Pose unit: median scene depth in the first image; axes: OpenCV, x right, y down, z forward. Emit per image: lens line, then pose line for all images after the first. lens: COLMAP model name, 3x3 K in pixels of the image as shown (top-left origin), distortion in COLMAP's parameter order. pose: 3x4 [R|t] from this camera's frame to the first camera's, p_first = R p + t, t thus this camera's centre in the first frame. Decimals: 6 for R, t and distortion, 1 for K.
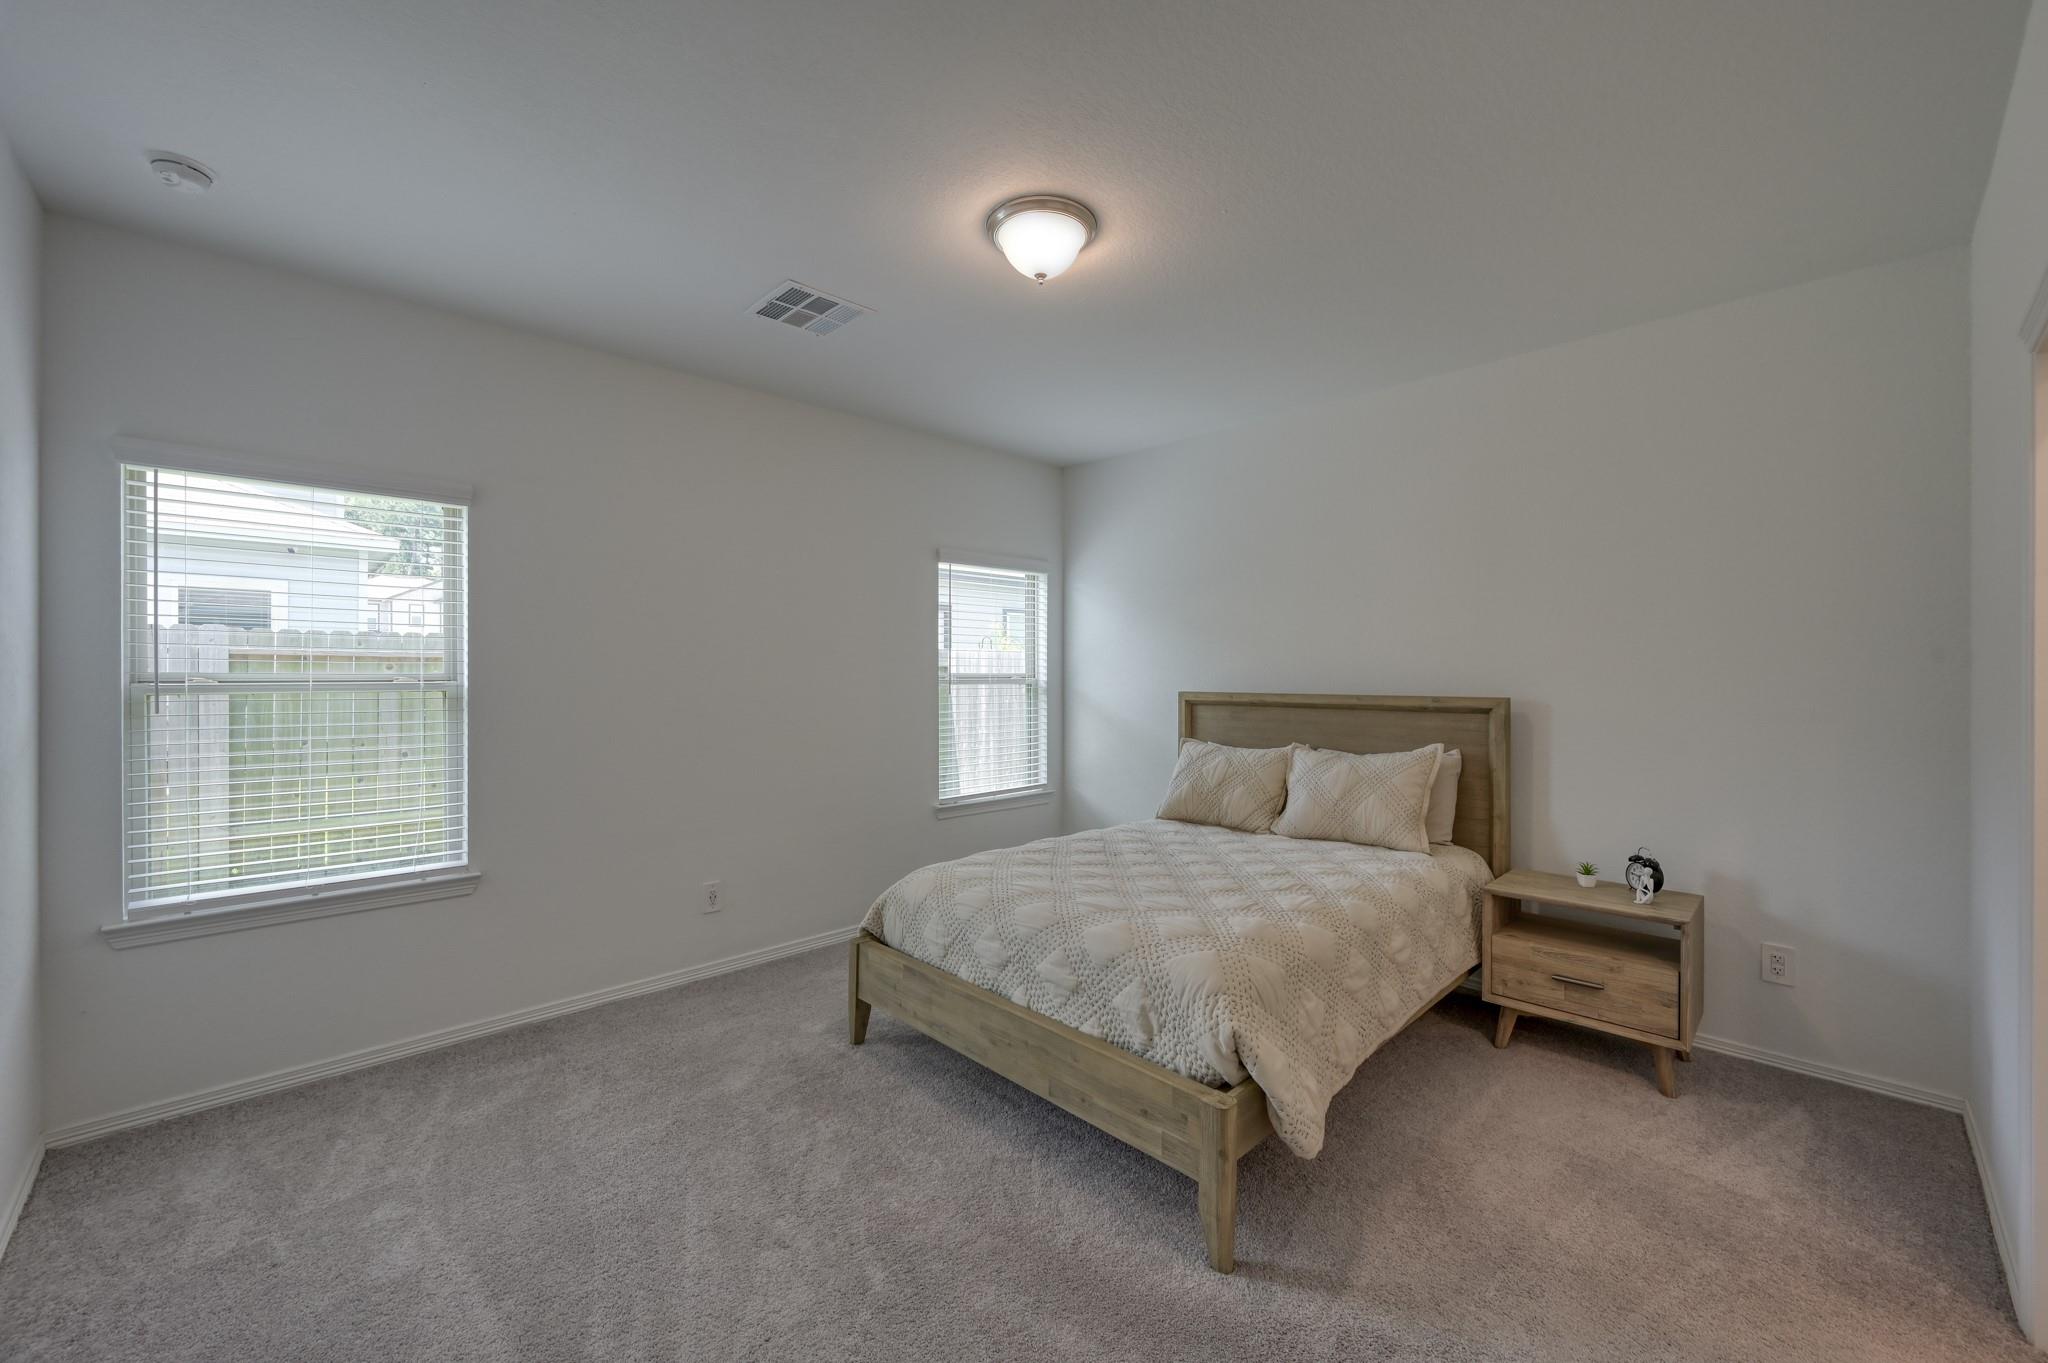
lens RADIAL K [[802.7, 0, 1025.3], [0, 802.7, 679.2], [0, 0, 1]] dist [-0.004570, -0.000005]
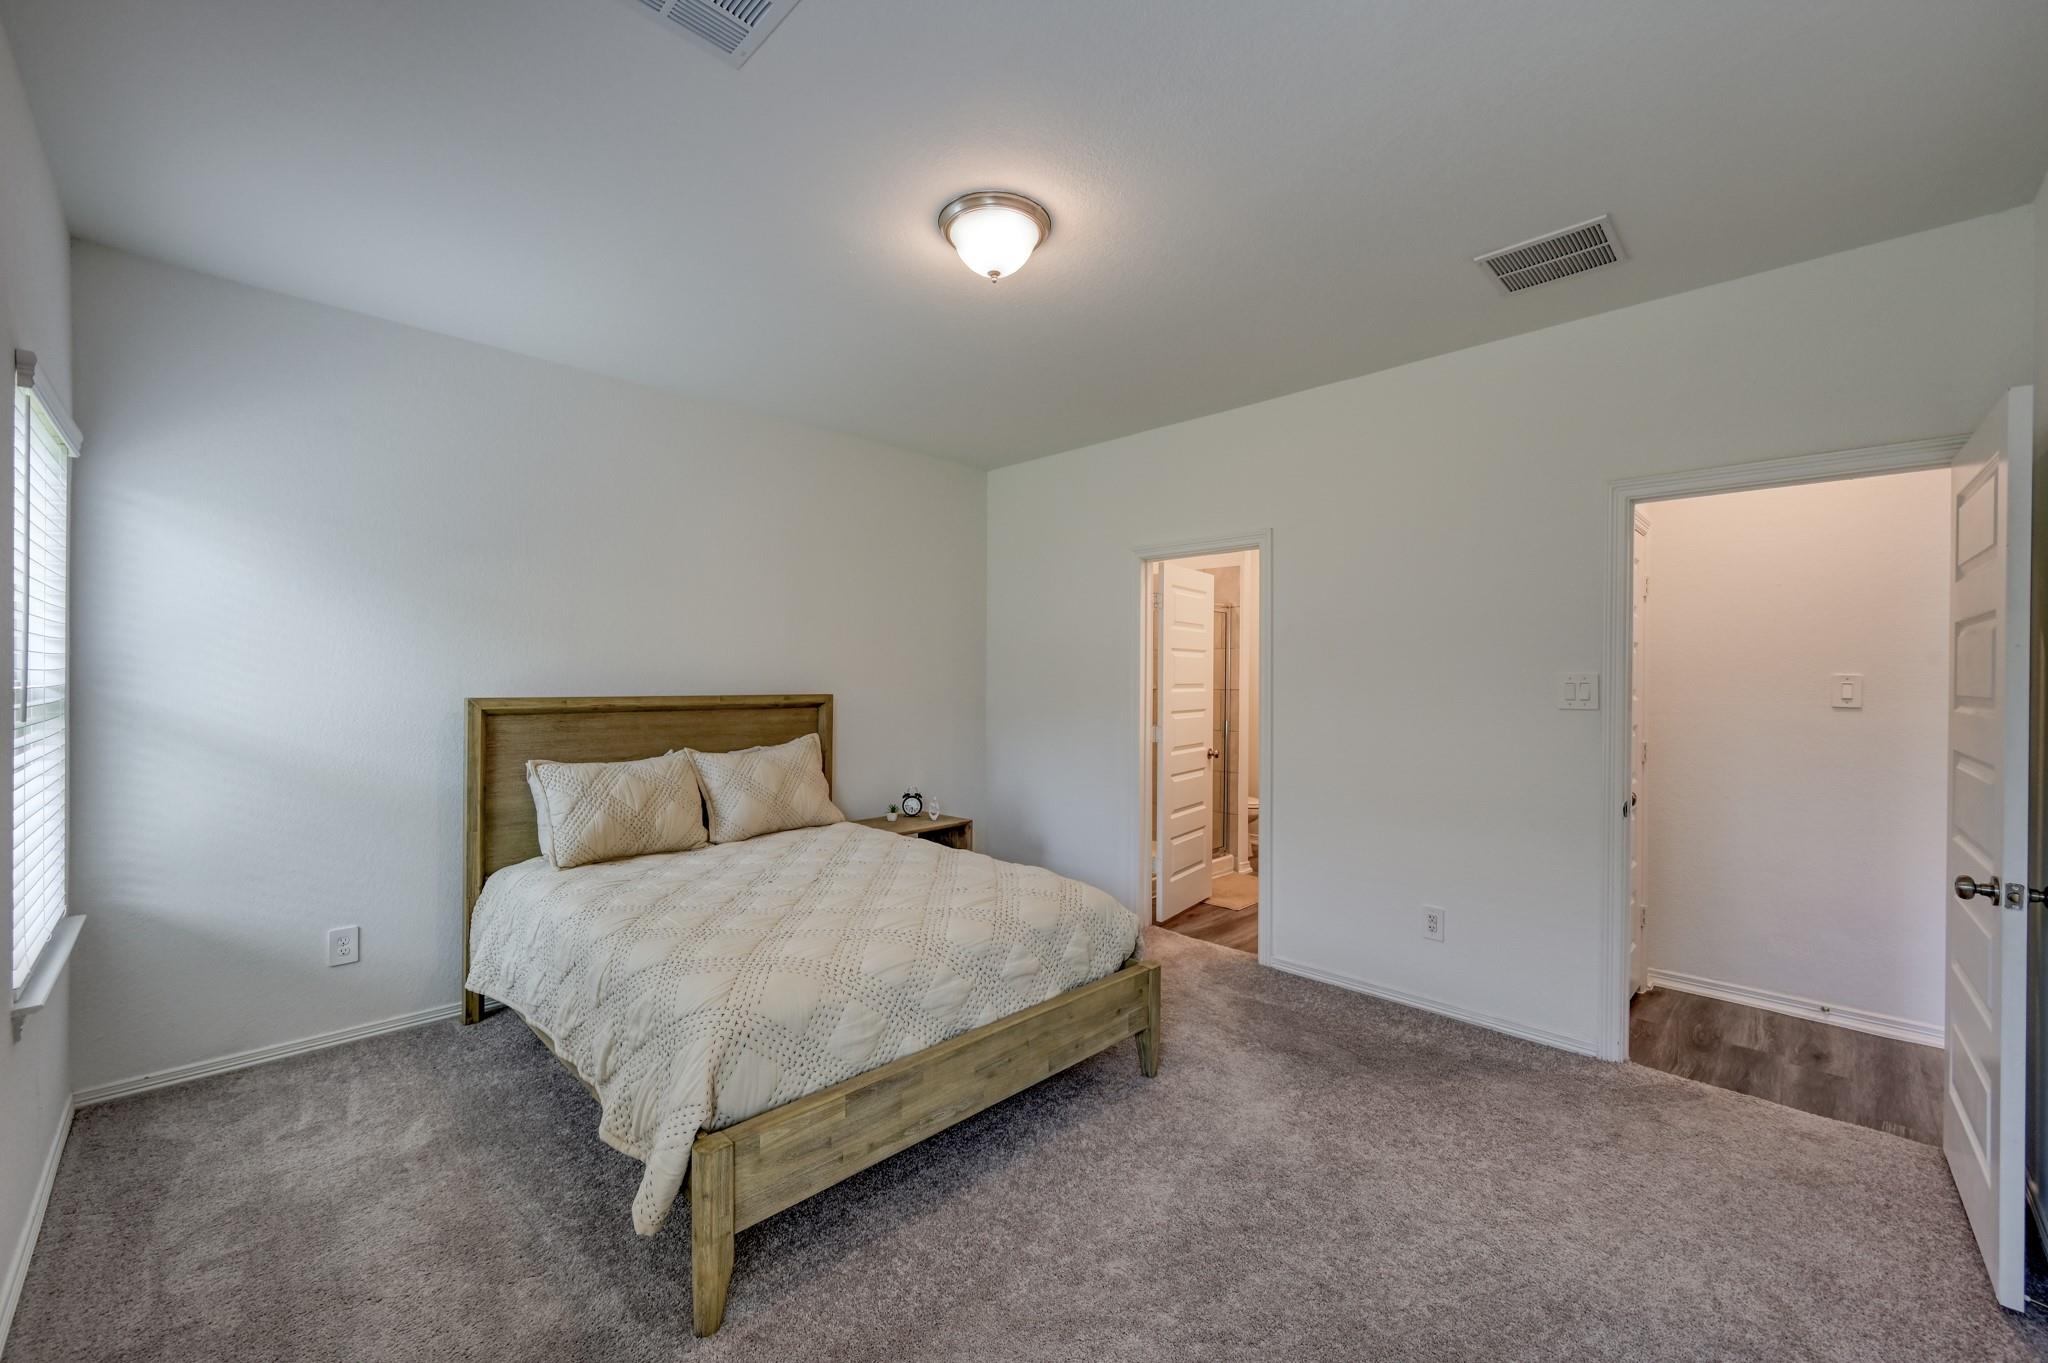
lens RADIAL K [[802.7, 0, 1025.3], [0, 802.7, 679.2], [0, 0, 1]] dist [-0.004570, -0.000005]
pose [[-0.018070, -0.004574, 0.999826, -0.702879], [-0.001886, 0.999988, 0.004541, -0.007433], [-0.999835, -0.001804, -0.018079, 0.710616]]
